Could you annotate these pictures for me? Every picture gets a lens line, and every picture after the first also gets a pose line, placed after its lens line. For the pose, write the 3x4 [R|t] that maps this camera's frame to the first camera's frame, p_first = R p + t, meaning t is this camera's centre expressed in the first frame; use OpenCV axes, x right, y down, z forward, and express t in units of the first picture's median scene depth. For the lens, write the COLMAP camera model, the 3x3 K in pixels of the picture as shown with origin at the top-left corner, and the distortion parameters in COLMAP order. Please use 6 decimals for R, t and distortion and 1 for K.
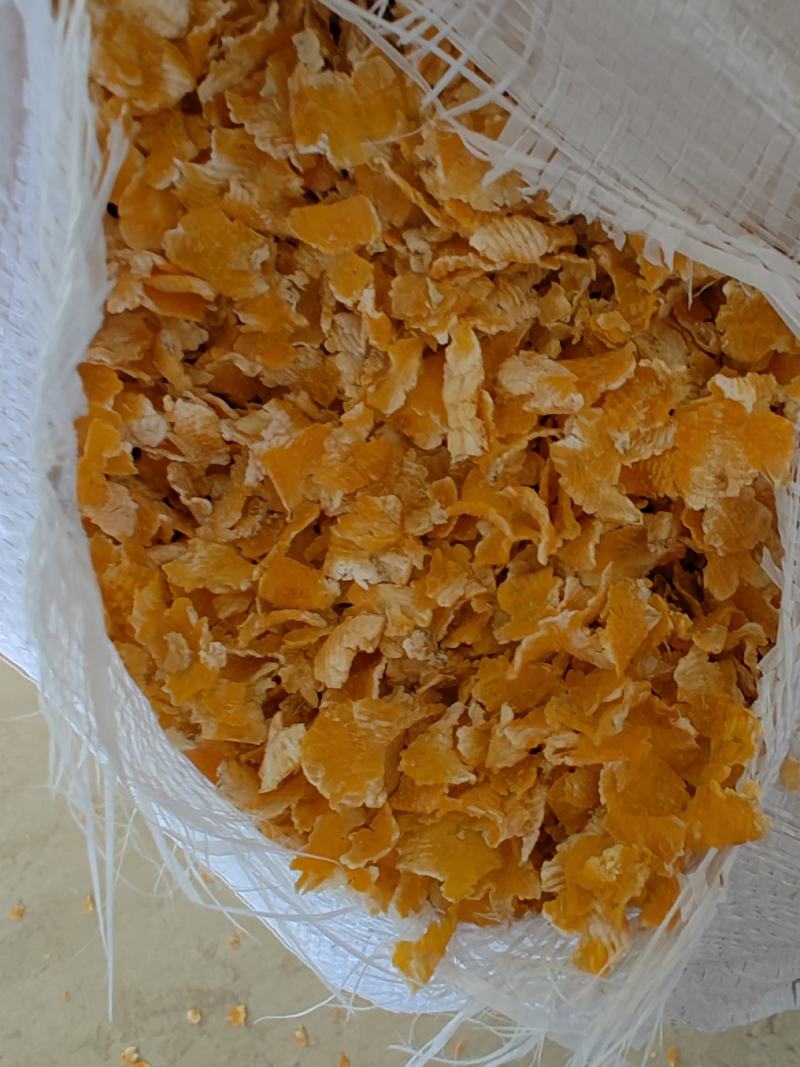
lens RADIAL K [[864.2, 0, 400.0], [0, 864.2, 533.5], [0, 0, 1]] dist [0.006144, 0.005292]
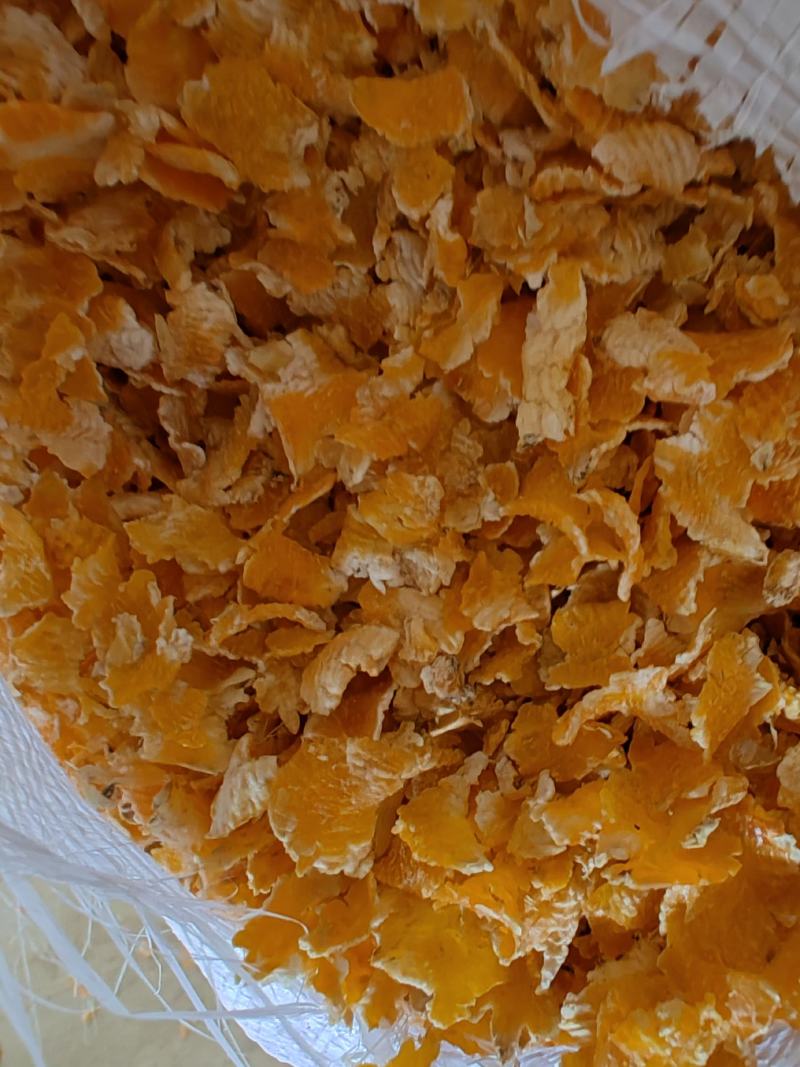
lens RADIAL K [[773.7, 0, 417.6], [0, 773.7, 504.2], [0, 0, 1]] dist [-0.140712, 0.310425]
pose [[0.989833, 0.140920, 0.019296, -0.034347], [-0.141298, 0.989768, 0.019833, -0.031932], [-0.016304, -0.022358, 0.999617, 0.334961]]
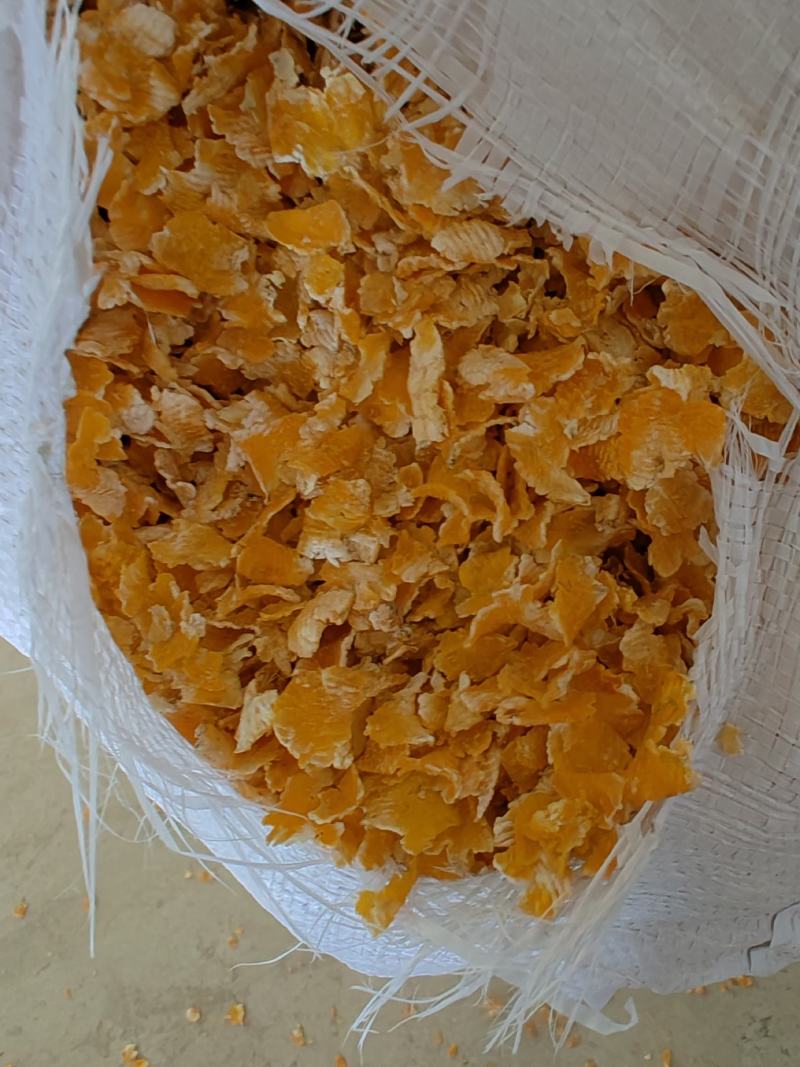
lens RADIAL K [[864.2, 0, 400.0], [0, 864.2, 533.5], [0, 0, 1]] dist [0.006144, 0.005292]
pose [[0.999938, 0.006049, -0.009390, 0.051302], [-0.006155, 0.999917, -0.011344, 0.036741], [0.009321, 0.011401, 0.999892, -0.076195]]
